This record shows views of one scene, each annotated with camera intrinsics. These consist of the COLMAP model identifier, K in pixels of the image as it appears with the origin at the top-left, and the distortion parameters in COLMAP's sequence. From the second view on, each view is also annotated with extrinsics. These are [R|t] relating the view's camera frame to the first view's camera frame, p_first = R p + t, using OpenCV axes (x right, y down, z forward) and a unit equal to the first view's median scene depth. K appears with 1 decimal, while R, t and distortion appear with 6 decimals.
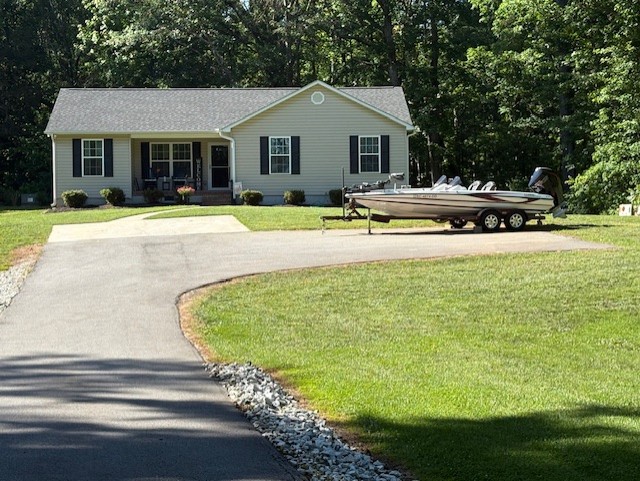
lens RADIAL K [[1085.1, 0, 320.0], [0, 1085.1, 240.5], [0, 0, 1]] dist [0.010398, 0.101181]
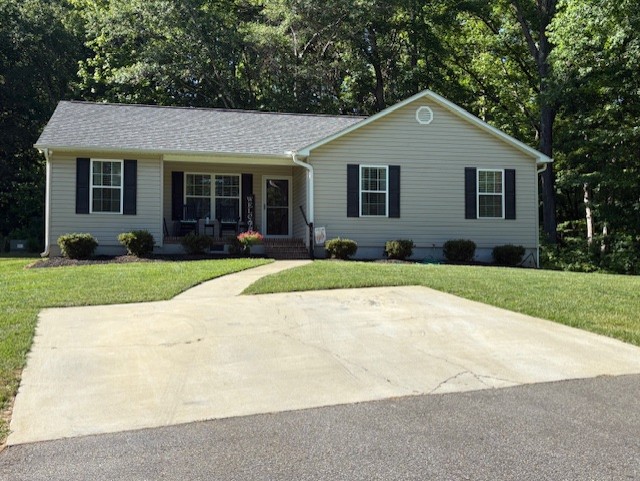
lens RADIAL K [[676.3, 0, 320.0], [0, 676.3, 240.5], [0, 0, 1]] dist [-0.003139, -0.021750]
pose [[0.989262, 0.019894, 0.144793, -0.136998], [-0.012381, 0.998538, -0.052611, -0.021449], [-0.145628, 0.050253, 0.988062, 0.560041]]
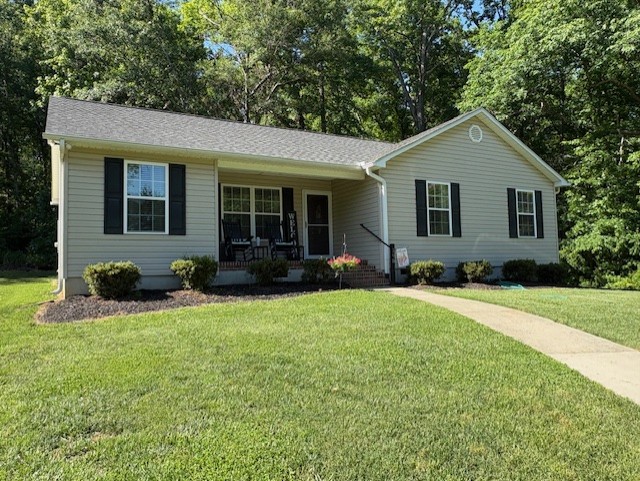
lens RADIAL K [[459.7, 0, 320.0], [0, 459.7, 240.5], [0, 0, 1]] dist [-0.004543, -0.000237]
pose [[0.912912, 0.016421, 0.407826, -0.222513], [0.012059, 0.997669, -0.067164, -0.040129], [-0.407978, 0.066233, 0.910586, 0.767507]]
